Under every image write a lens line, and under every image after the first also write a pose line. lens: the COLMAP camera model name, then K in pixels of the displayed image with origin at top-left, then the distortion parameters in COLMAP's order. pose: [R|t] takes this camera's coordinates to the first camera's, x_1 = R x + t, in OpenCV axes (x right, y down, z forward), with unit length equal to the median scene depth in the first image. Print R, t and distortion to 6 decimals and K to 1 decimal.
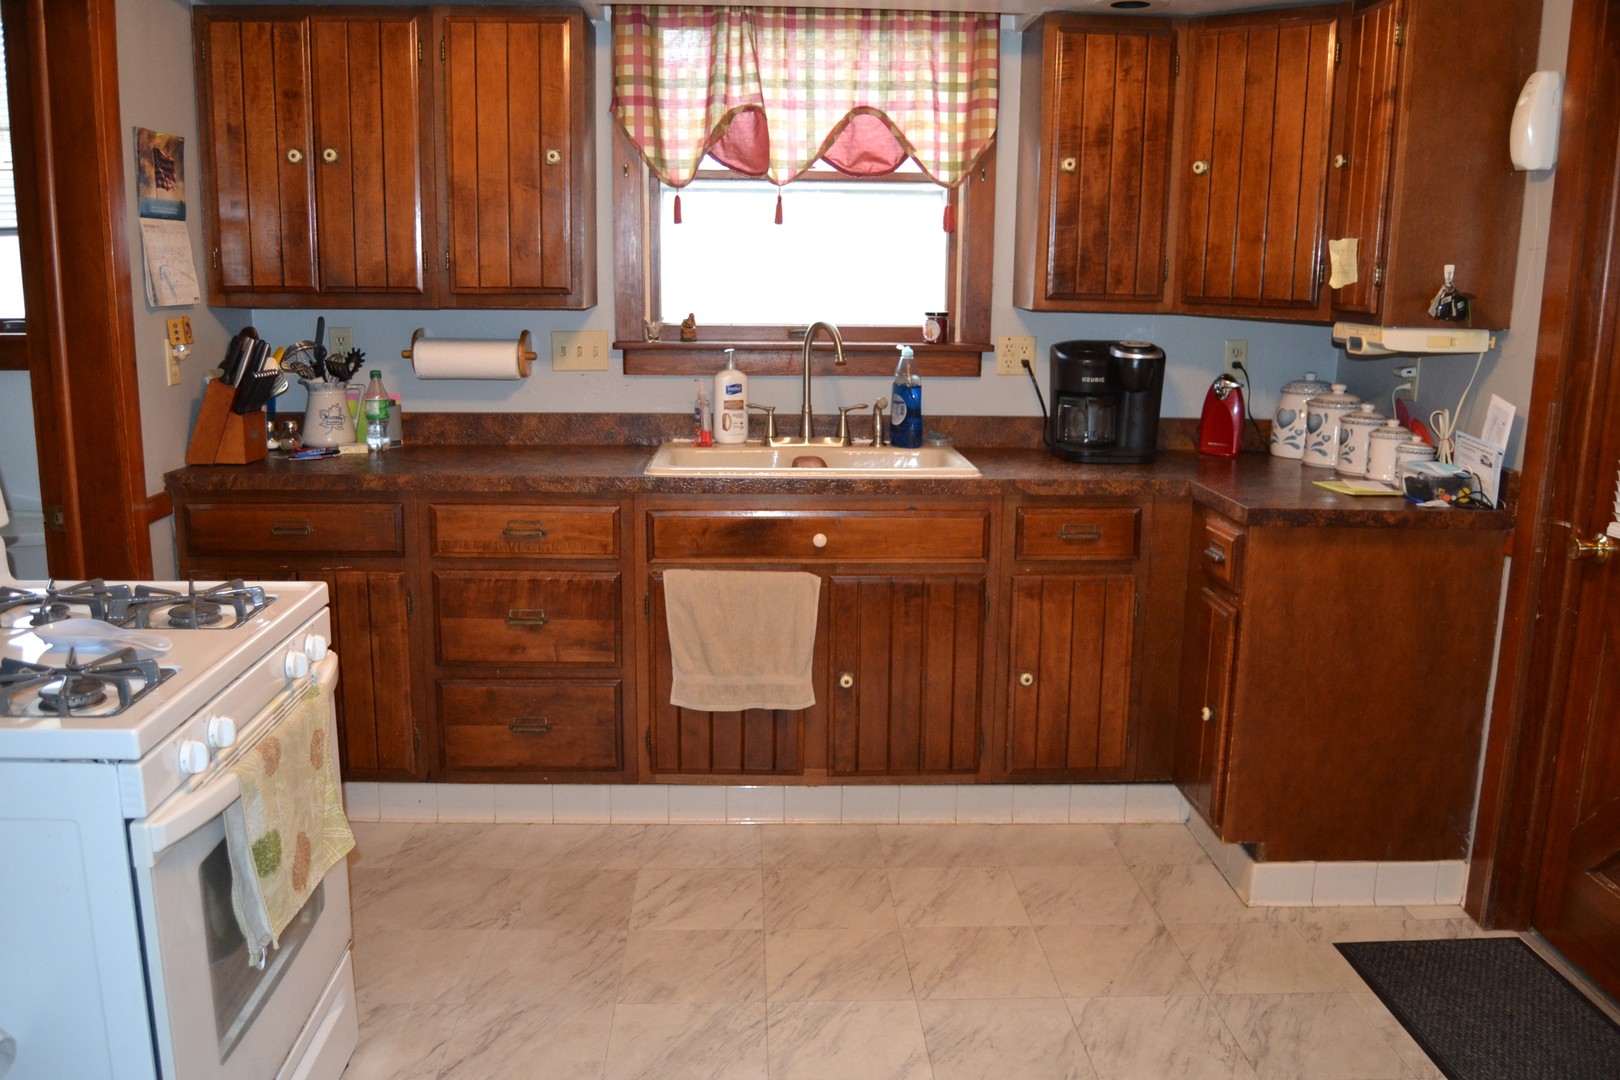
lens RADIAL K [[1364.6, 0, 810.0], [0, 1364.6, 540.0], [0, 0, 1]] dist [-0.034133, -0.001406]
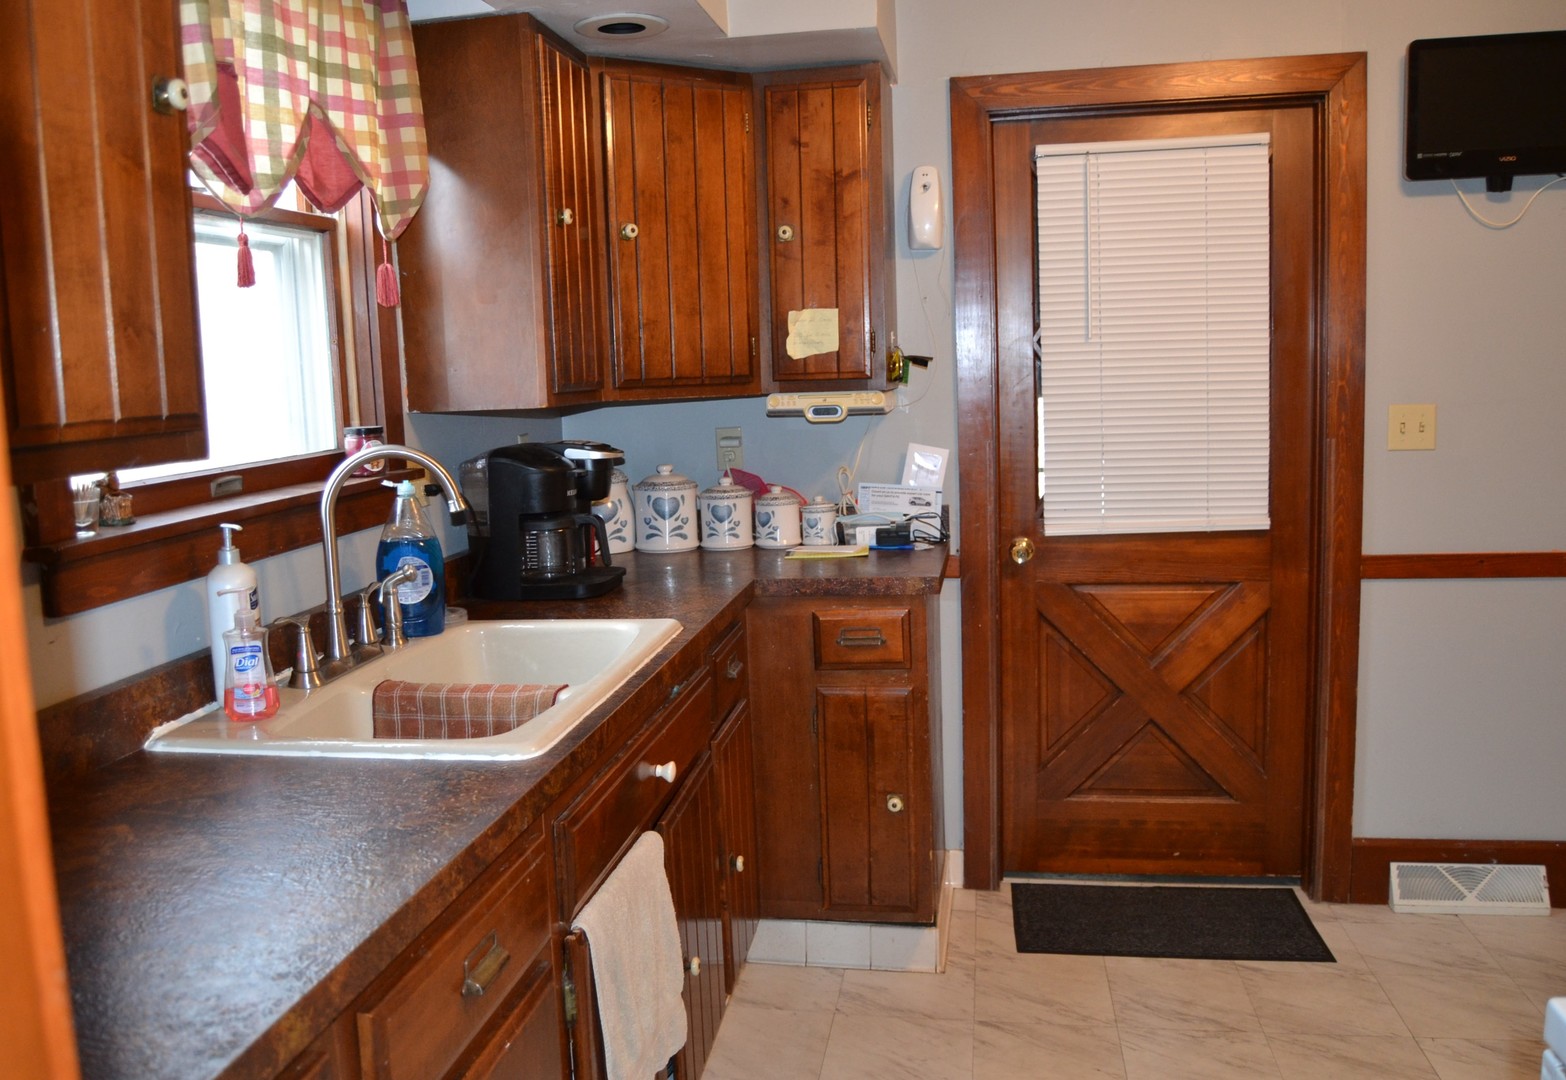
lens RADIAL K [[1428.9, 0, 783.0], [0, 1428.9, 540.0], [0, 0, 1]] dist [0.002852, 0.000455]
pose [[0.168582, -0.148956, 0.974368, -0.615507], [0.229097, 0.967366, 0.108248, -0.162068], [-0.958694, 0.204976, 0.197206, 0.775782]]
